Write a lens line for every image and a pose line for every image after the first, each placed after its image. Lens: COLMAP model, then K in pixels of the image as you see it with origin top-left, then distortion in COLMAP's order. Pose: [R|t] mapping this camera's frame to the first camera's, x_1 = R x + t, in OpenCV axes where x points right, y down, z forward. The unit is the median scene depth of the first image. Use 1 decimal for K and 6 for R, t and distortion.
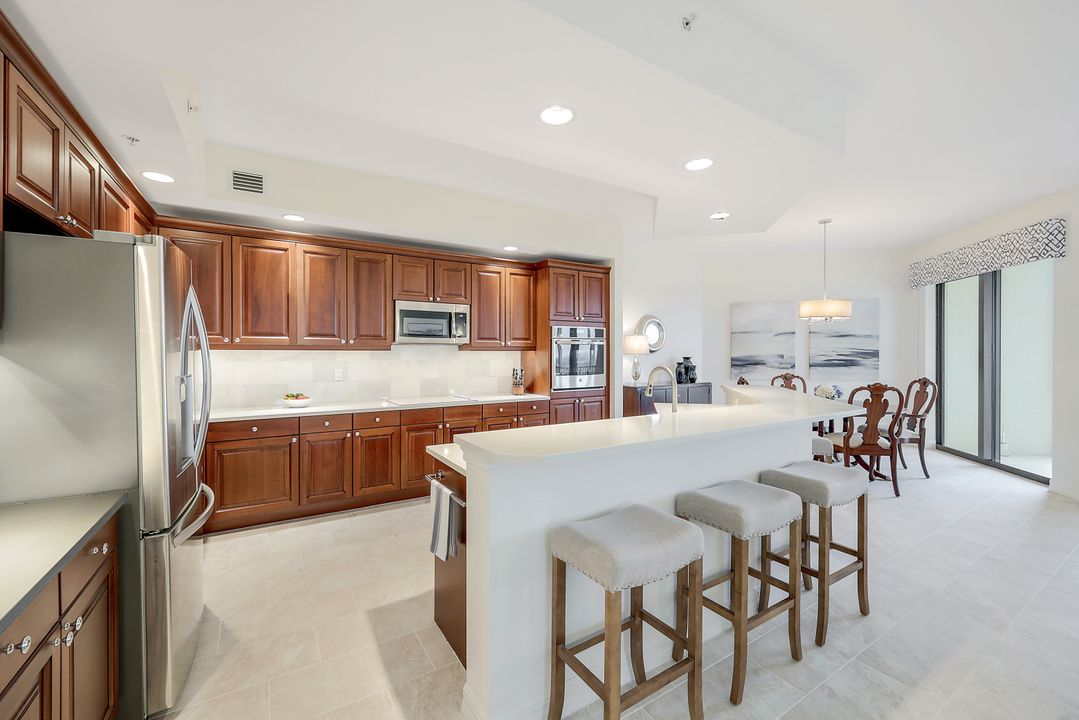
lens RADIAL K [[446.3, 0, 543.1], [0, 446.3, 353.8], [0, 0, 1]] dist [0.004139, 0.000373]
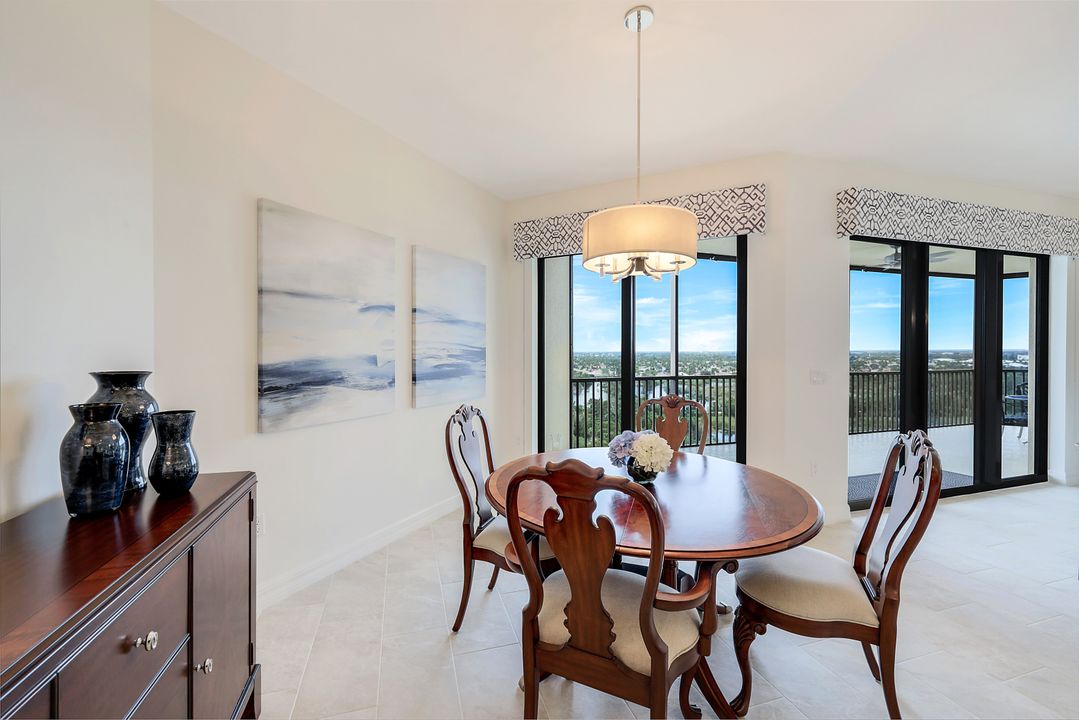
lens RADIAL K [[446.3, 0, 543.1], [0, 446.3, 353.8], [0, 0, 1]] dist [0.004139, 0.000373]
pose [[0.244239, -0.002935, 0.969711, 0.209835], [0.007511, 0.999971, 0.001135, 0.000295], [-0.969686, 0.007006, 0.244254, 0.974222]]
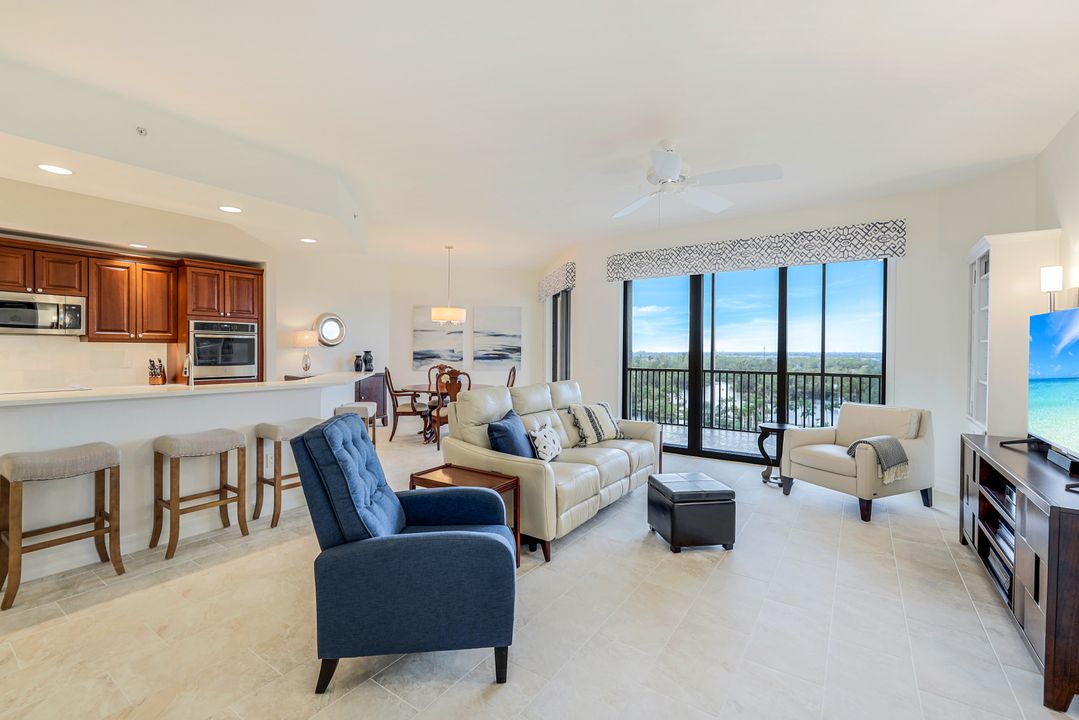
lens RADIAL K [[464.3, 0, 535.8], [0, 464.3, 356.1], [0, 0, 1]] dist [0.002310, 0.000567]
pose [[0.923214, 0.003748, 0.384269, 0.336956], [-0.008439, 0.999909, 0.010523, 0.005499], [-0.384194, -0.012958, 0.923161, -0.346986]]
